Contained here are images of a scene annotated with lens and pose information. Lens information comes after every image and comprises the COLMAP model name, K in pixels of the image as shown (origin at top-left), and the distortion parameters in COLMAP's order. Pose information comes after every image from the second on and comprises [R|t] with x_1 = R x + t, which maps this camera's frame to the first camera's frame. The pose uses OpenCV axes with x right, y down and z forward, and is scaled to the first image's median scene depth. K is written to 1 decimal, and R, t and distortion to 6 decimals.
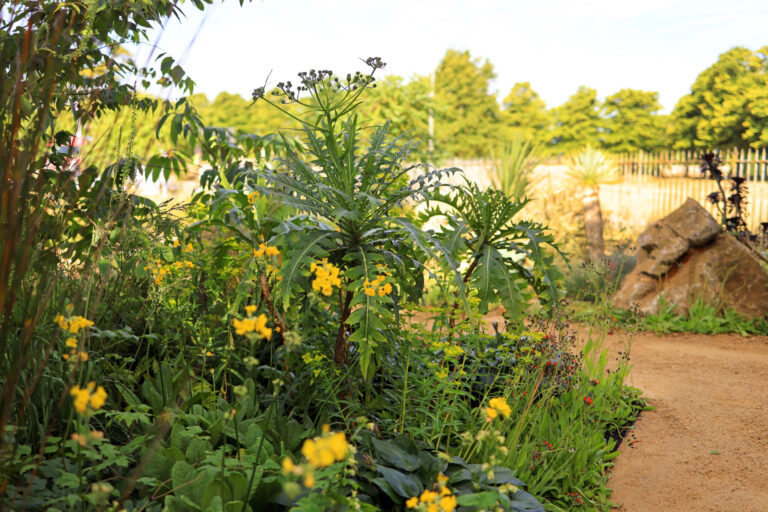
lens RADIAL K [[785.1, 0, 384.0], [0, 785.1, 256.0], [0, 0, 1]] dist [-0.050273, -0.006352]
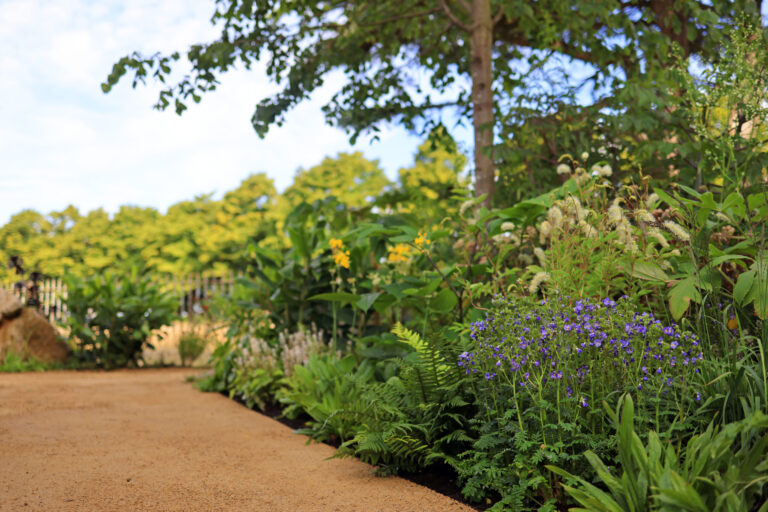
lens RADIAL K [[785.1, 0, 384.0], [0, 785.1, 256.0], [0, 0, 1]] dist [-0.050273, -0.006352]
pose [[0.658747, 0.063269, 0.749700, -0.201265], [0.092298, 0.982135, -0.163986, 0.162572], [-0.746682, 0.177221, 0.641139, -0.414992]]
